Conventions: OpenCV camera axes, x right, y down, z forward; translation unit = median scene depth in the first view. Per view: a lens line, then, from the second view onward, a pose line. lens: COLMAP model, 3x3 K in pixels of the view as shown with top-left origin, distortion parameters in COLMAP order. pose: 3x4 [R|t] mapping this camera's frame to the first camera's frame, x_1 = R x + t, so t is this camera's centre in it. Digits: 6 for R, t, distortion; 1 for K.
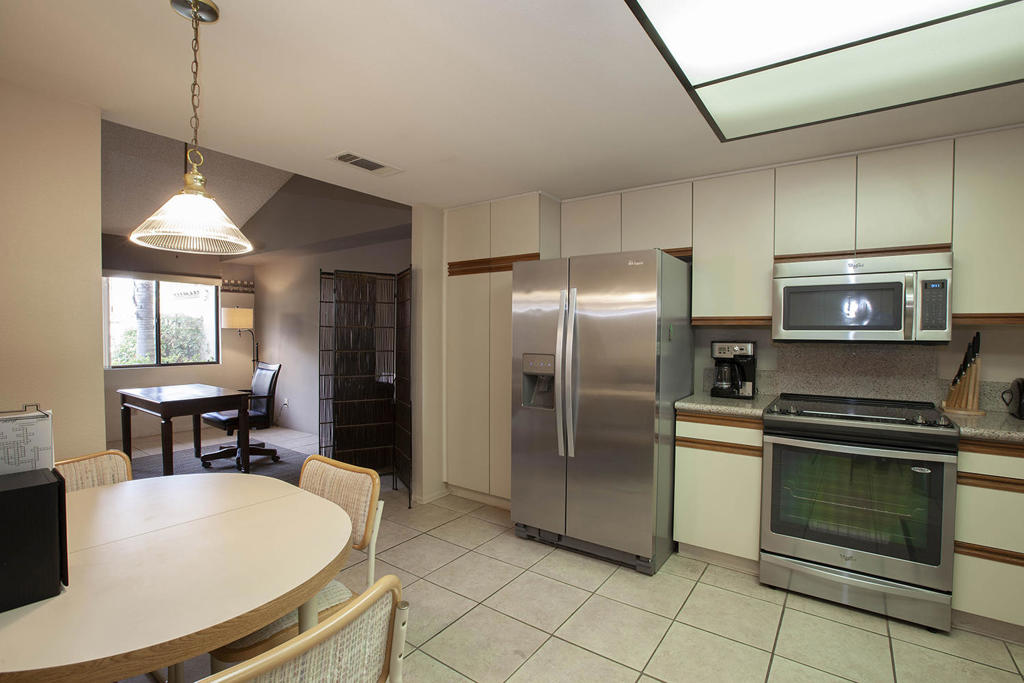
lens RADIAL K [[467.8, 0, 514.2], [0, 467.8, 341.3], [0, 0, 1]] dist [-0.021999, 0.003748]
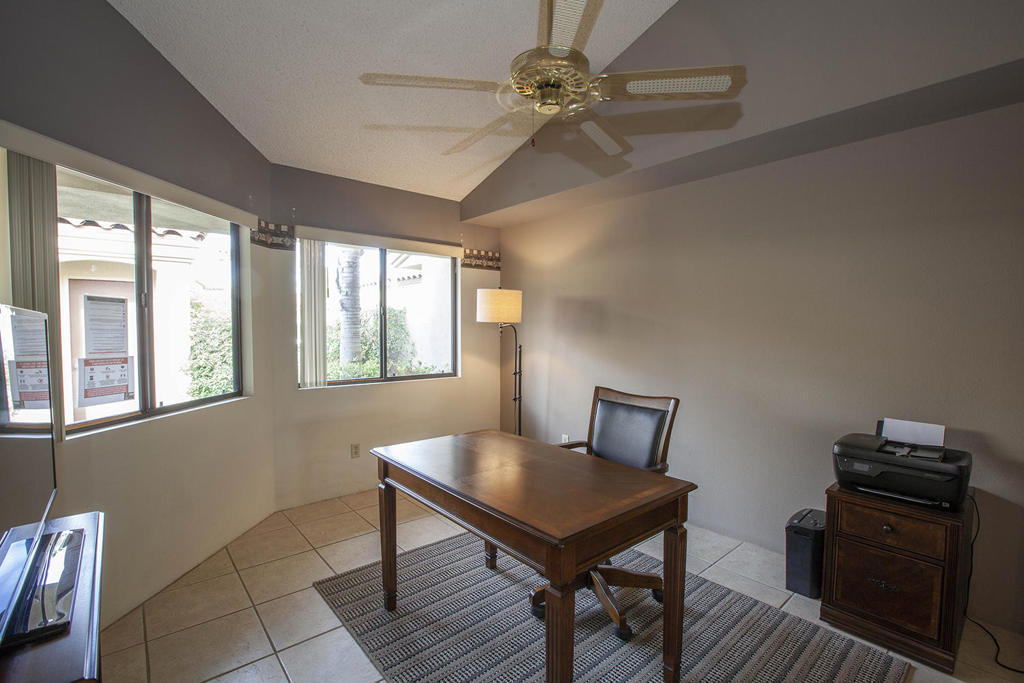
lens RADIAL K [[467.8, 0, 514.2], [0, 467.8, 342.9], [0, 0, 1]] dist [-0.021999, 0.003748]
pose [[0.969521, 0.010195, -0.244795, -0.394685], [-0.008252, 0.999926, 0.008963, -0.005976], [0.244868, -0.006670, 0.969533, 0.374787]]
